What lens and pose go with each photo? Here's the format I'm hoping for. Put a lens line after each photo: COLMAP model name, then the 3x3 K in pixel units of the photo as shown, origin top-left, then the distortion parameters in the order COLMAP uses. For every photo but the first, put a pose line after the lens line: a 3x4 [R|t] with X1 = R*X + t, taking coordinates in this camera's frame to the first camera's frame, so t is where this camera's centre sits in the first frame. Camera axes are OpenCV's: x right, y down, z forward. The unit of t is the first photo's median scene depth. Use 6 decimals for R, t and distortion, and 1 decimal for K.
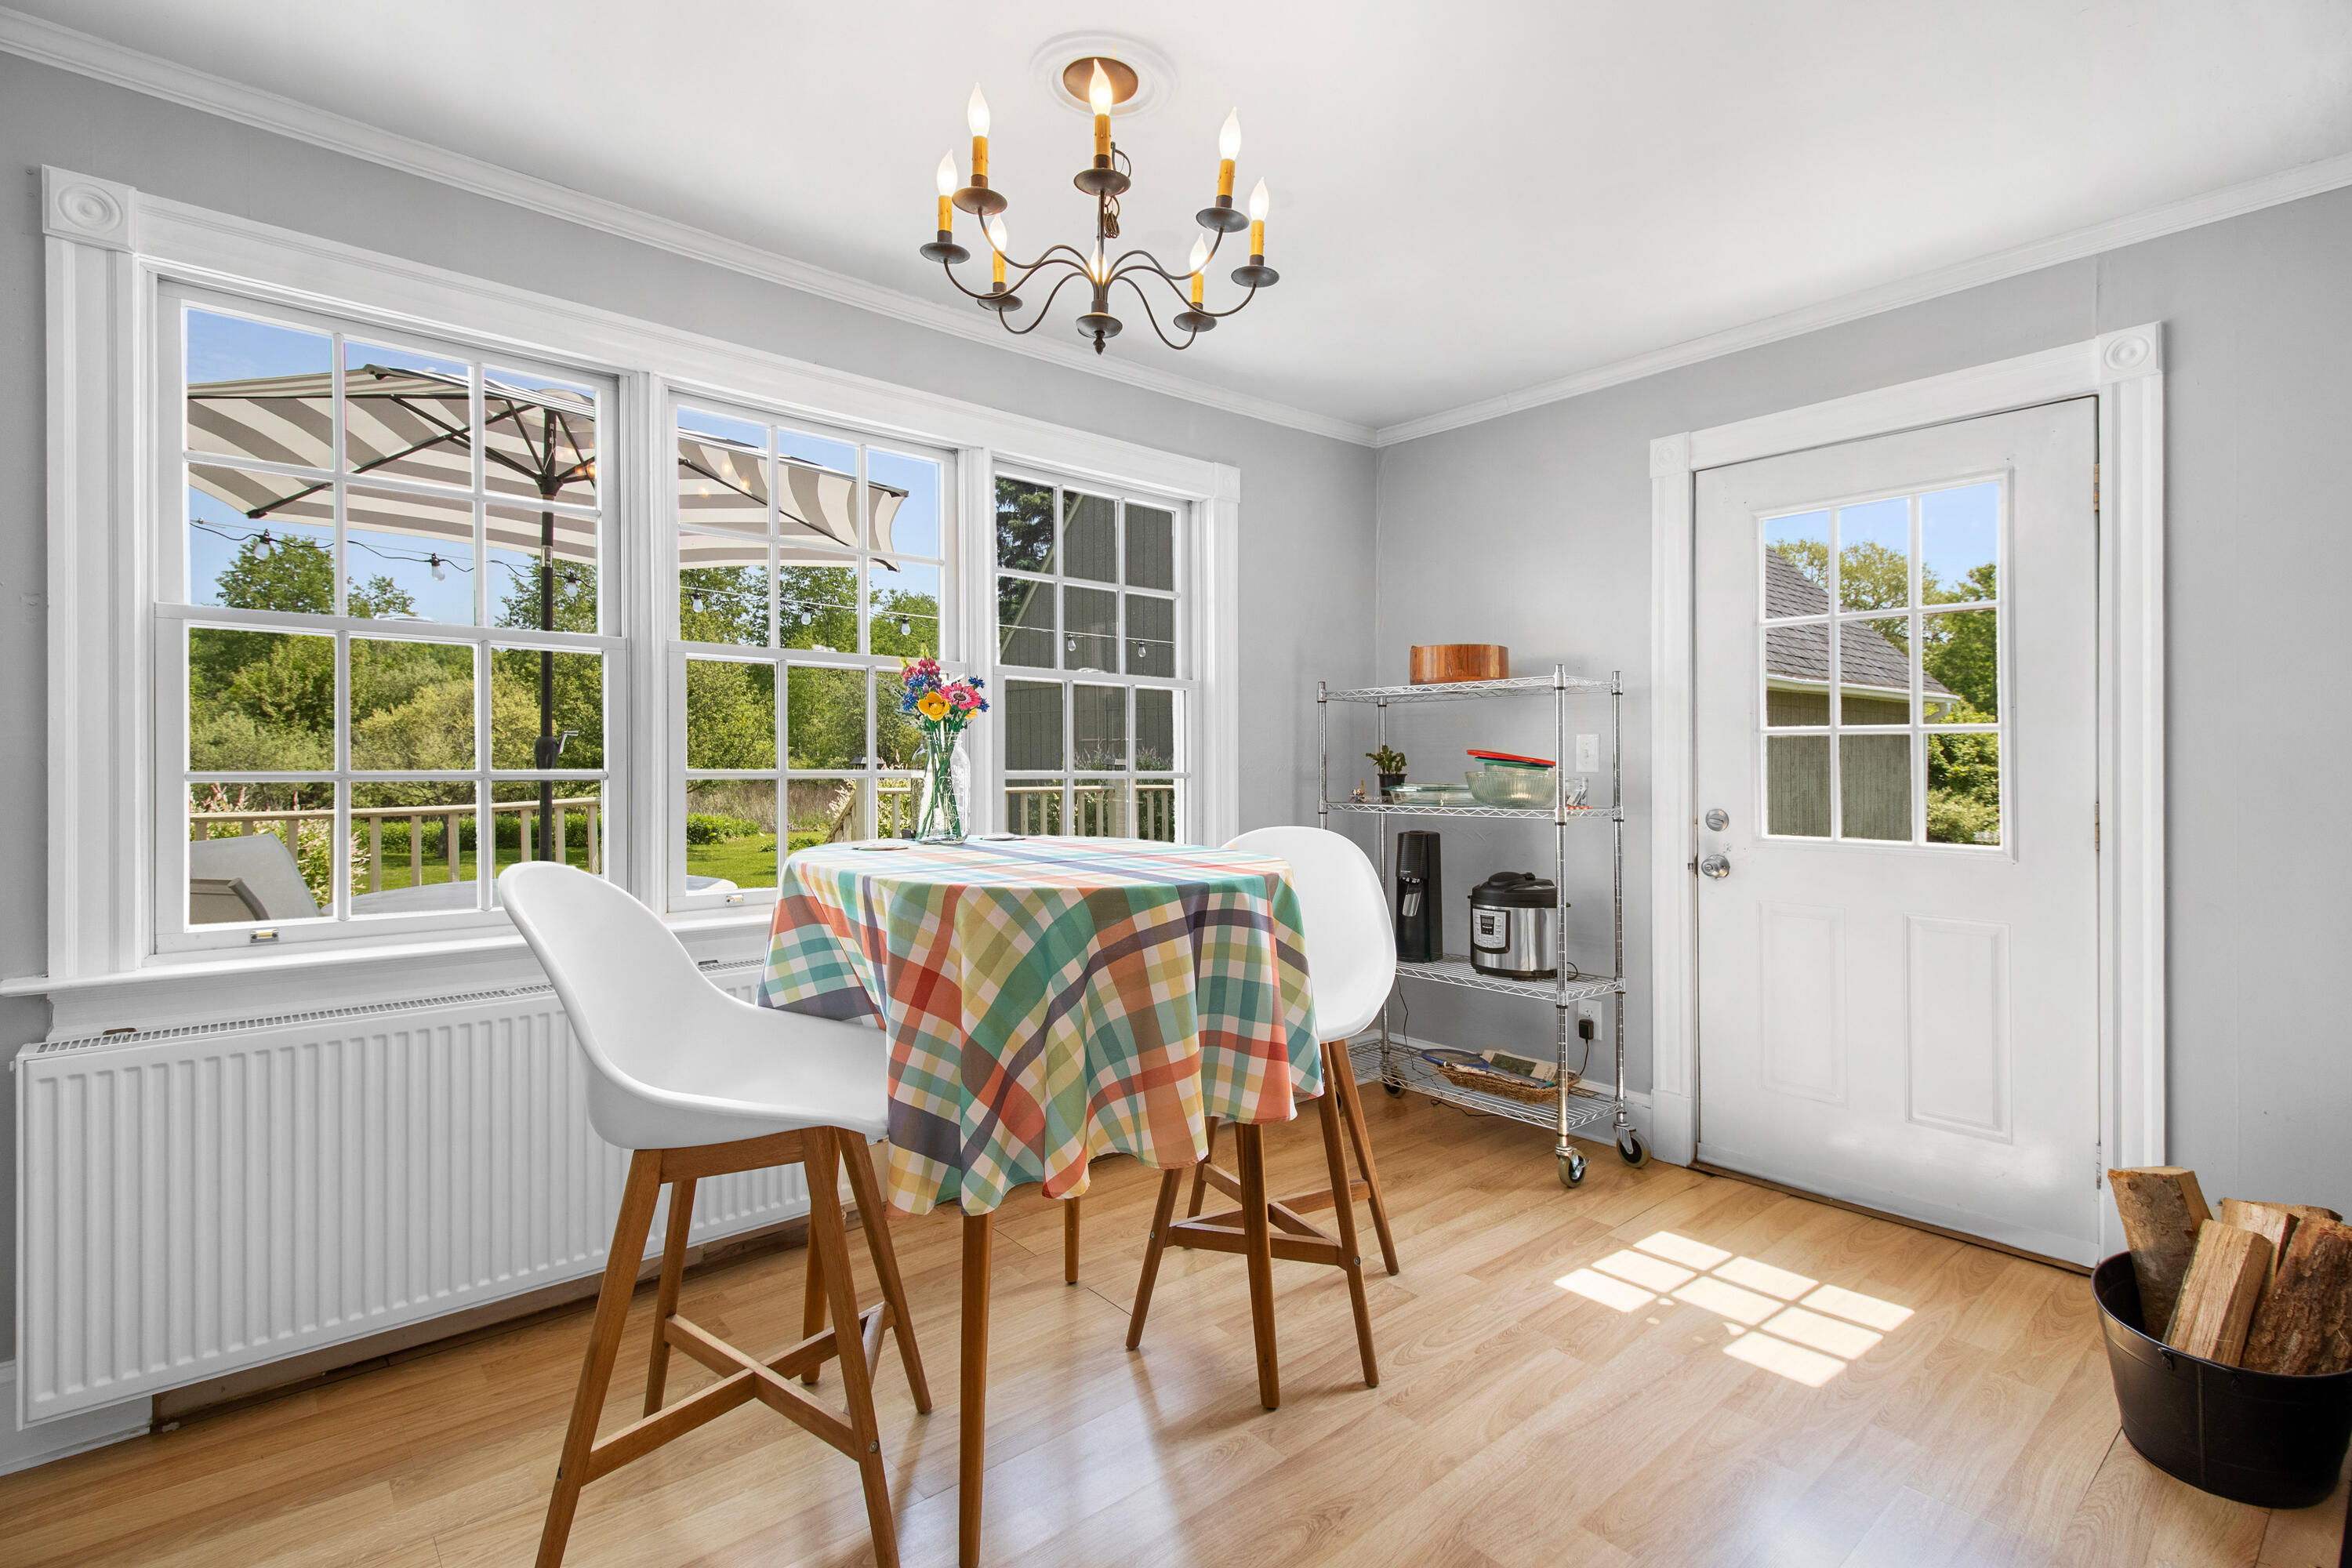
lens RADIAL K [[1097.5, 0, 1169.0], [0, 1097.5, 754.6], [0, 0, 1]] dist [-0.005305, -0.001674]
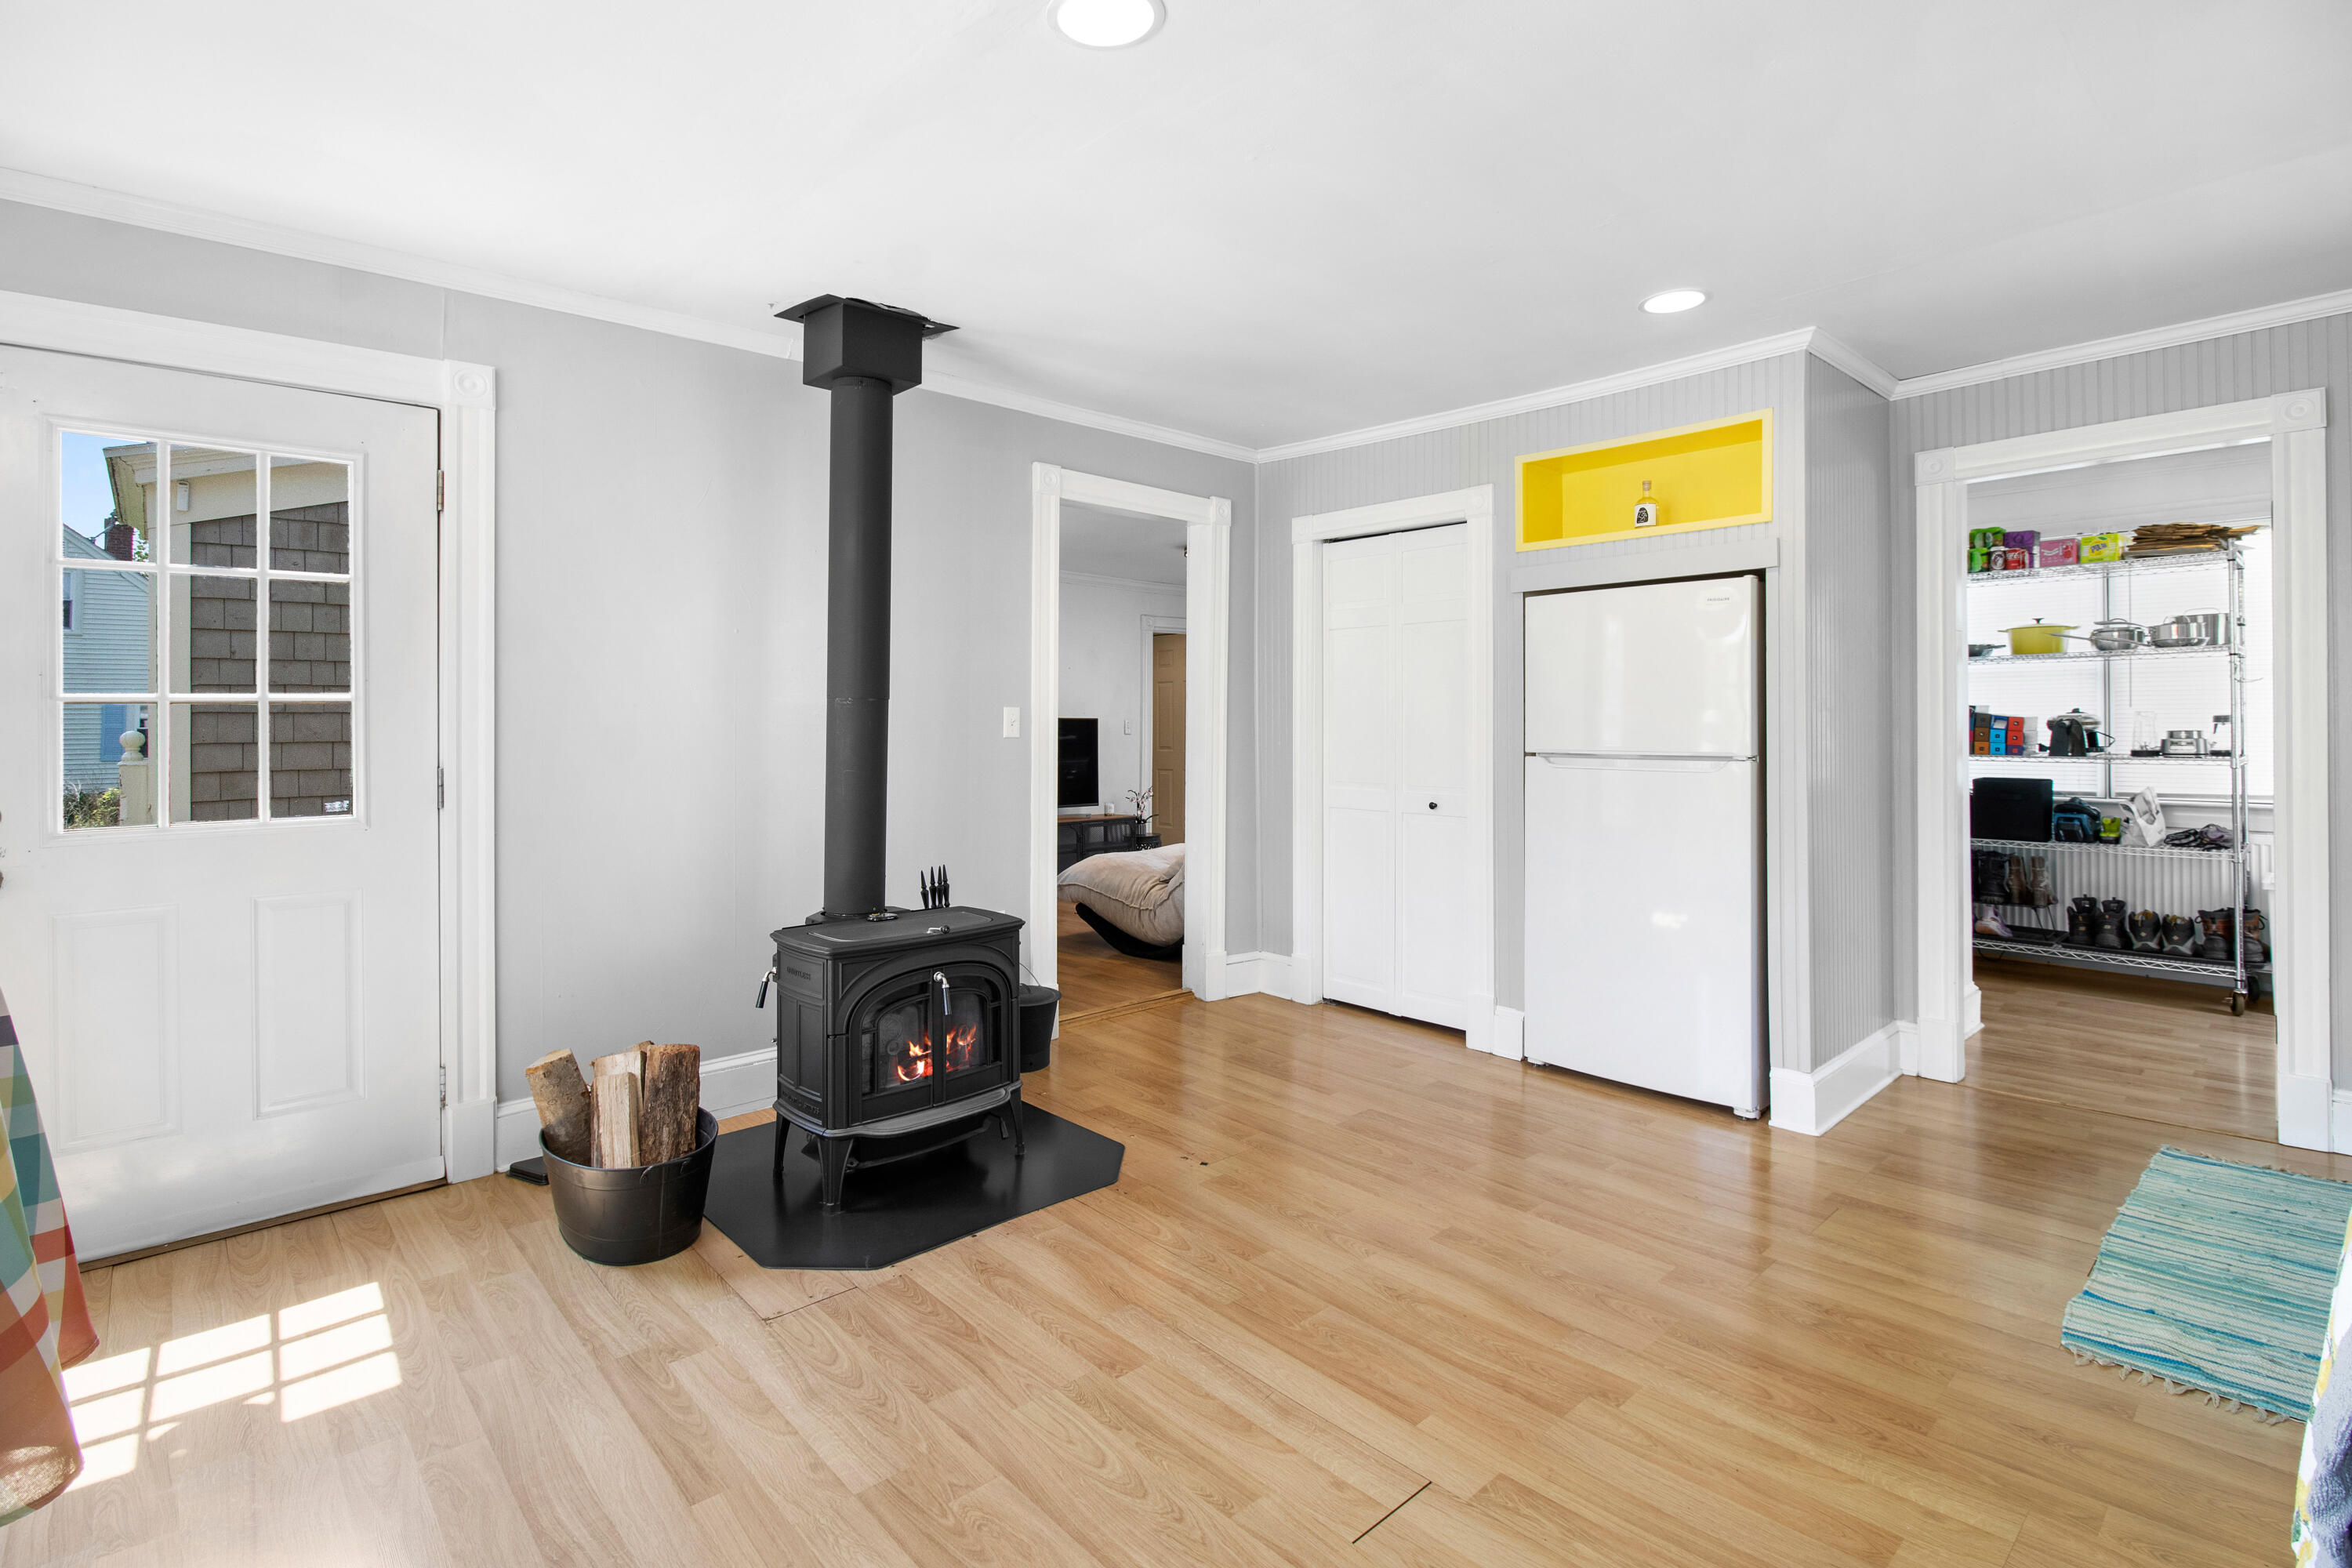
lens RADIAL K [[1110.6, 0, 1166.0], [0, 1110.6, 715.7], [0, 0, 1]] dist [0.018645, -0.018663]
pose [[-0.041293, -0.002792, 0.999143, -0.393464], [0.001522, 0.999995, 0.002858, -0.014260], [-0.999146, 0.001639, -0.041289, 0.333834]]
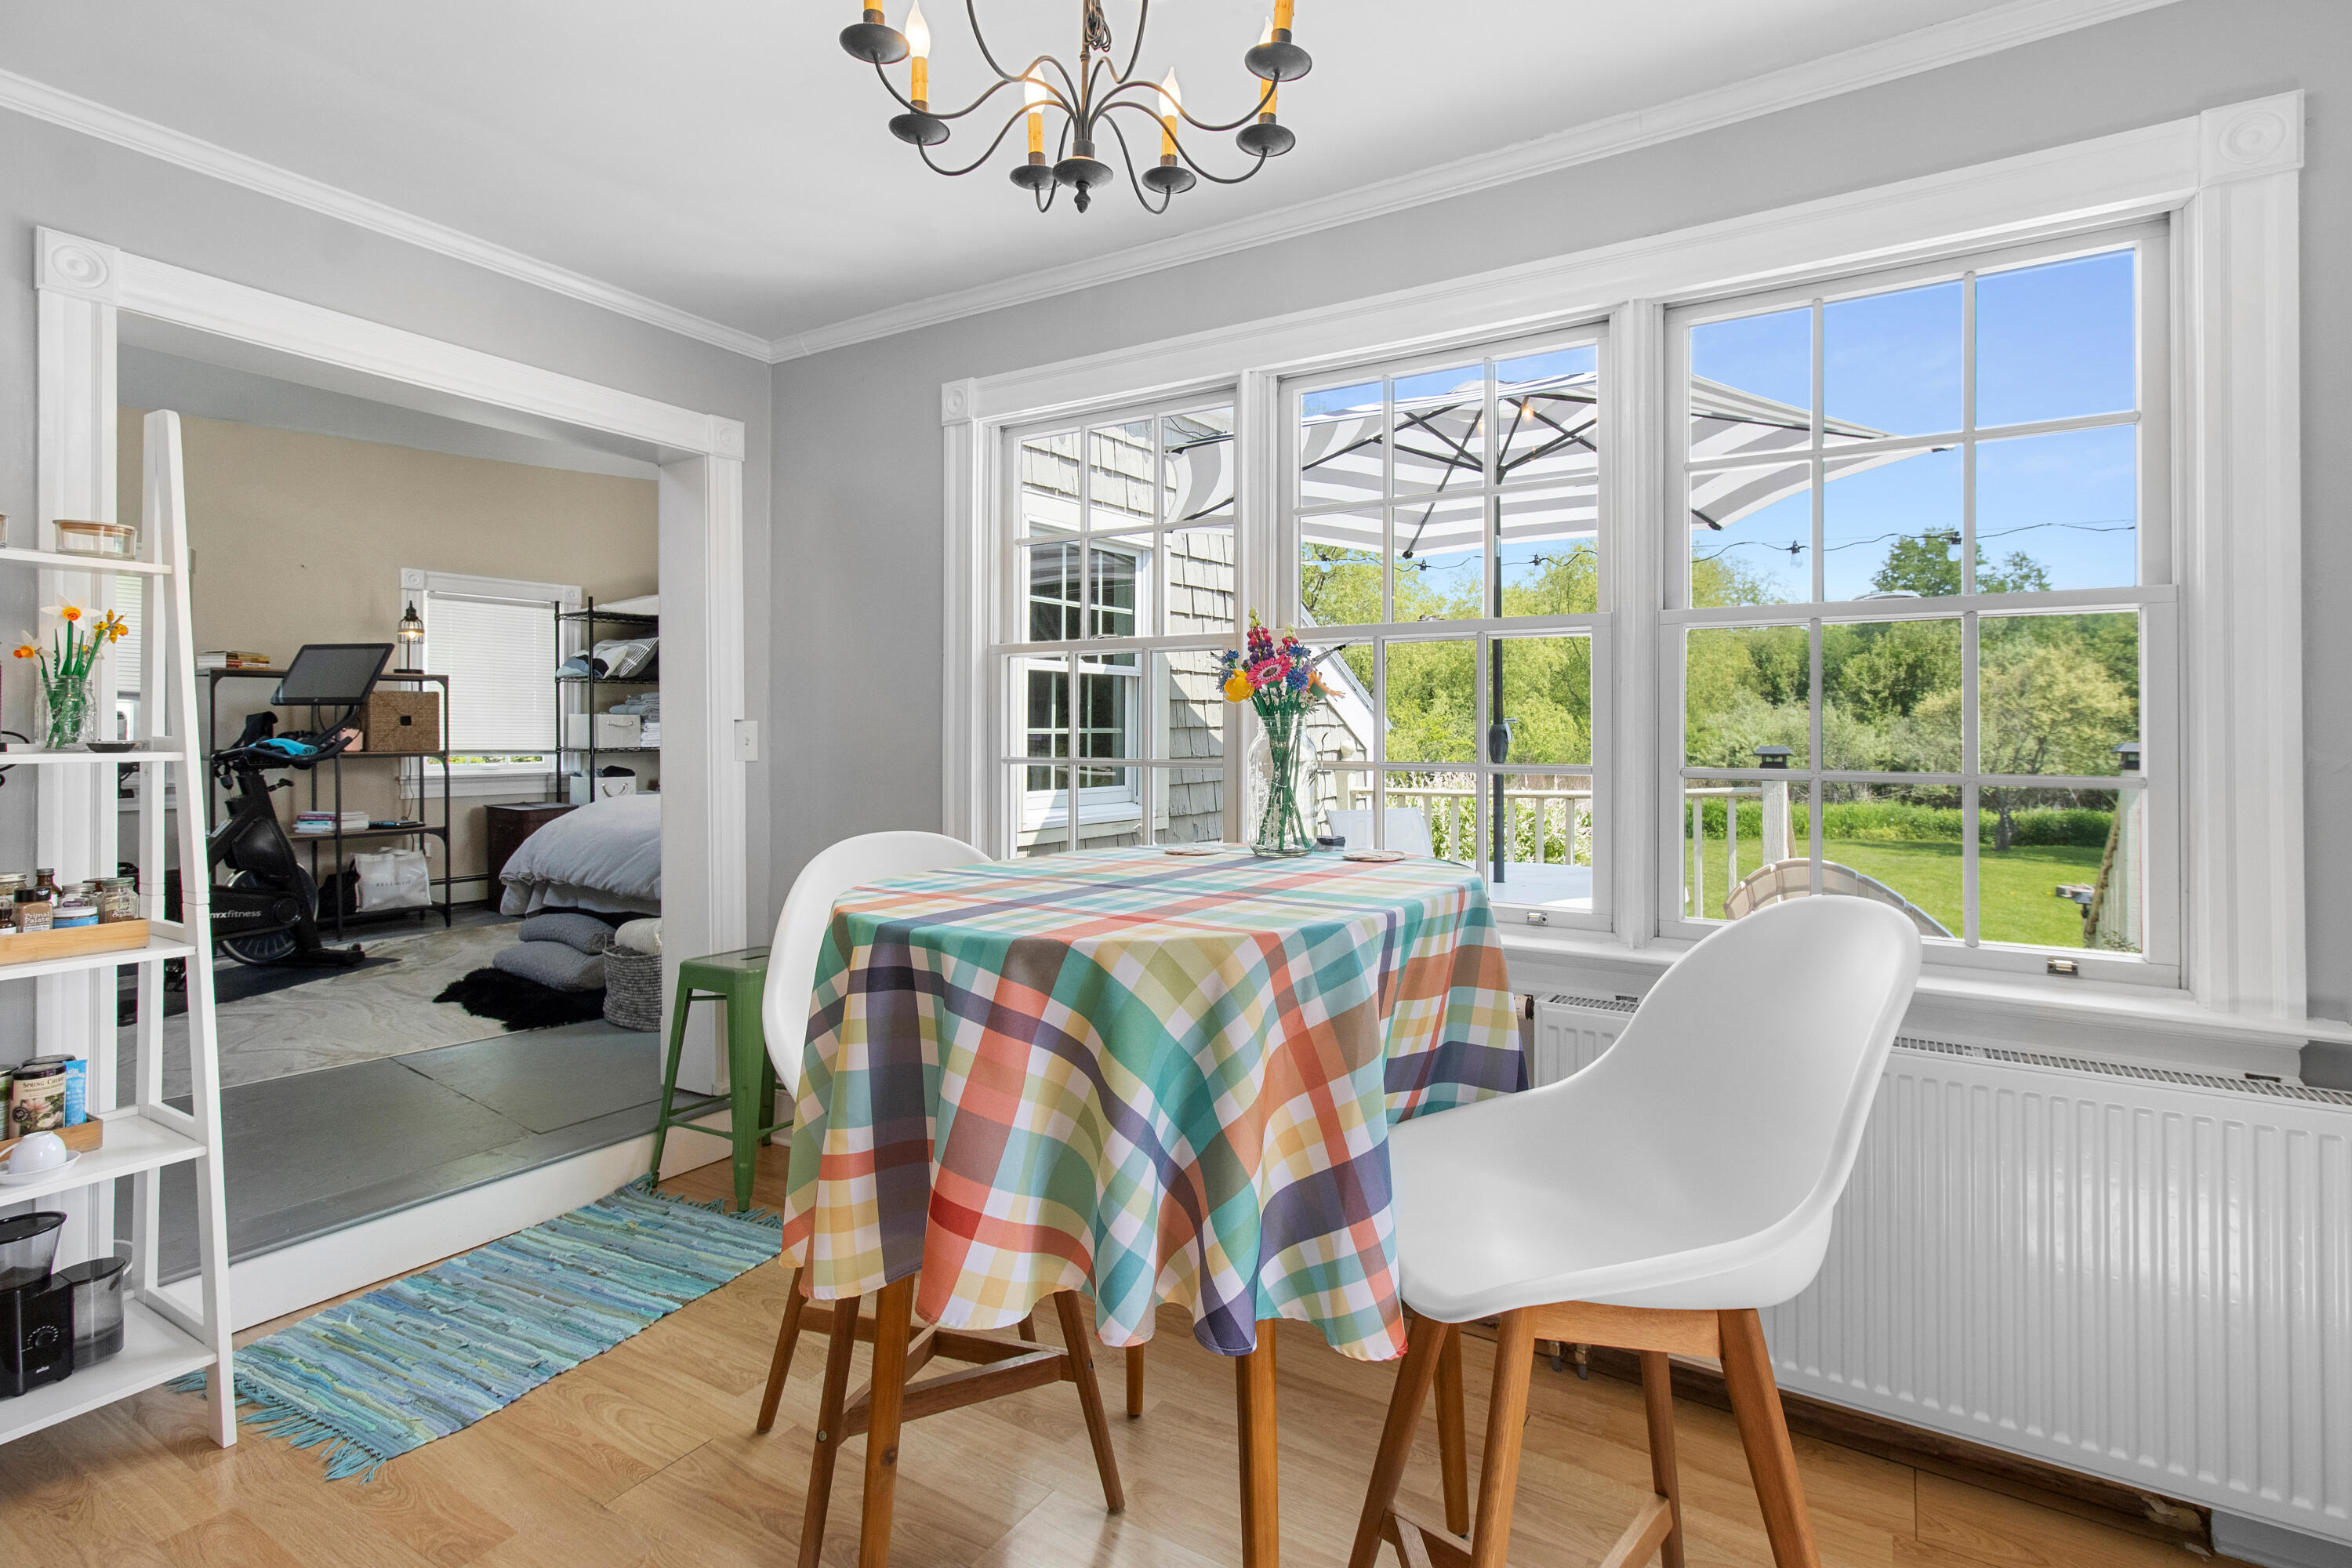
lens RADIAL K [[1139.4, 0, 1189.4], [0, 1139.4, 723.6], [0, 0, 1]] dist [-0.002802, 0.001391]
pose [[0.300354, -0.018289, -0.953652, 0.579200], [0.005636, 0.999833, -0.017400, 0.003872], [0.953811, -0.000149, 0.300407, 0.682840]]
